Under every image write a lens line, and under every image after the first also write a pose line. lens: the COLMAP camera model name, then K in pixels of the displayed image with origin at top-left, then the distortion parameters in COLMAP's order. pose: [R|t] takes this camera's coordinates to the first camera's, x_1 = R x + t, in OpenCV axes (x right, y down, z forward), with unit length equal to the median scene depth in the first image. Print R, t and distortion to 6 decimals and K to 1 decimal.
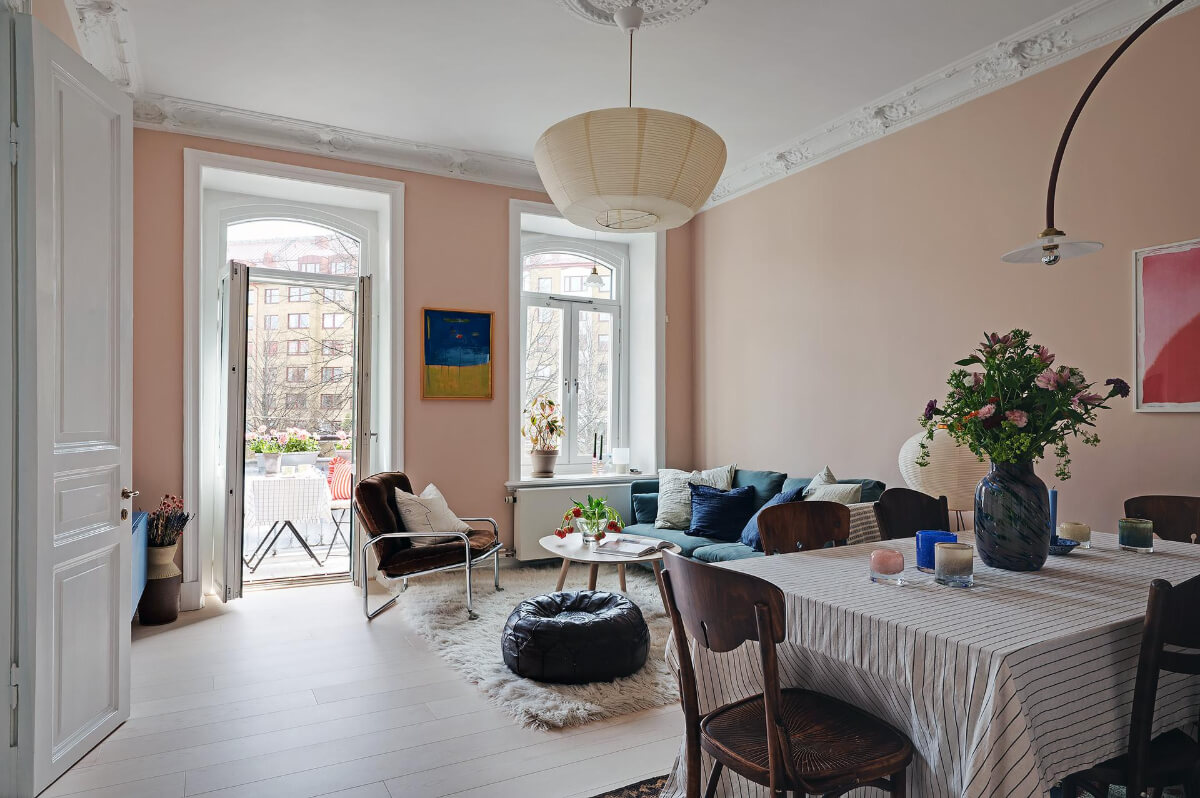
lens RADIAL K [[722.4, 0, 595.9], [0, 722.4, 414.8], [0, 0, 1]] dist [-0.003846, -0.002923]
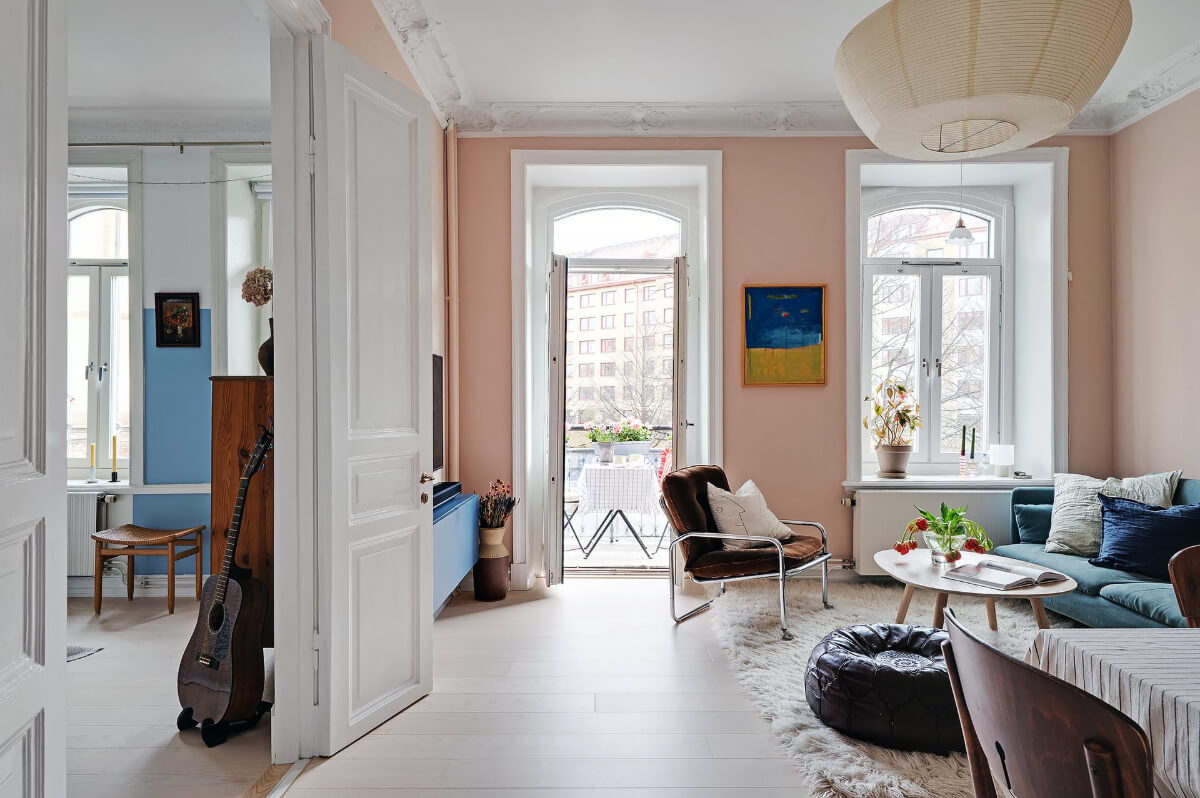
lens RADIAL K [[734.2, 0, 602.5], [0, 734.2, 408.8], [0, 0, 1]] dist [-0.003245, 0.000258]
pose [[0.874397, -0.001407, -0.485209, 0.051670], [0.003738, 0.999986, 0.003836, 0.002448], [0.485197, -0.005168, 0.874390, 0.104308]]
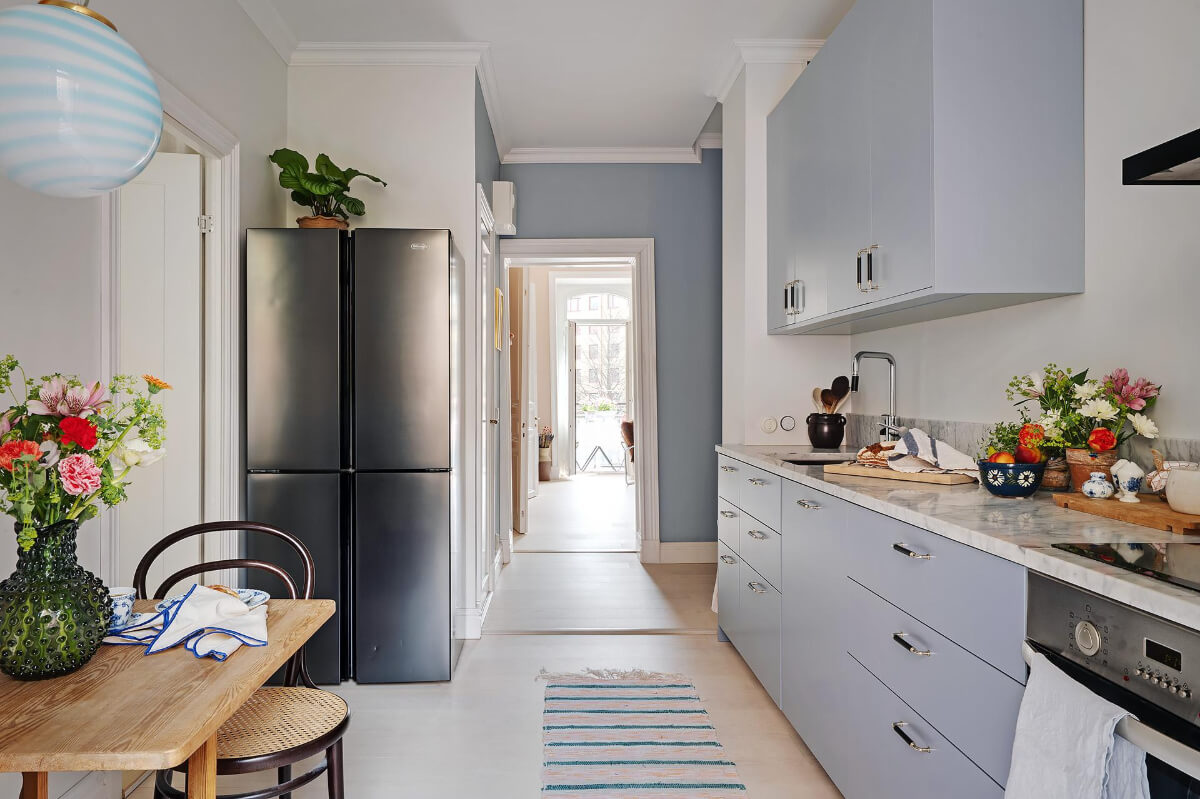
lens RADIAL K [[2019.8, 0, 599.7], [0, 2019.8, 398.2], [0, 0, 1]] dist [-0.006818, -0.009726]
pose [[0.900131, -0.009780, -0.435510, 1.886926], [0.015114, 0.999847, 0.008786, -0.025240], [0.435357, -0.014491, 0.900141, -3.763961]]
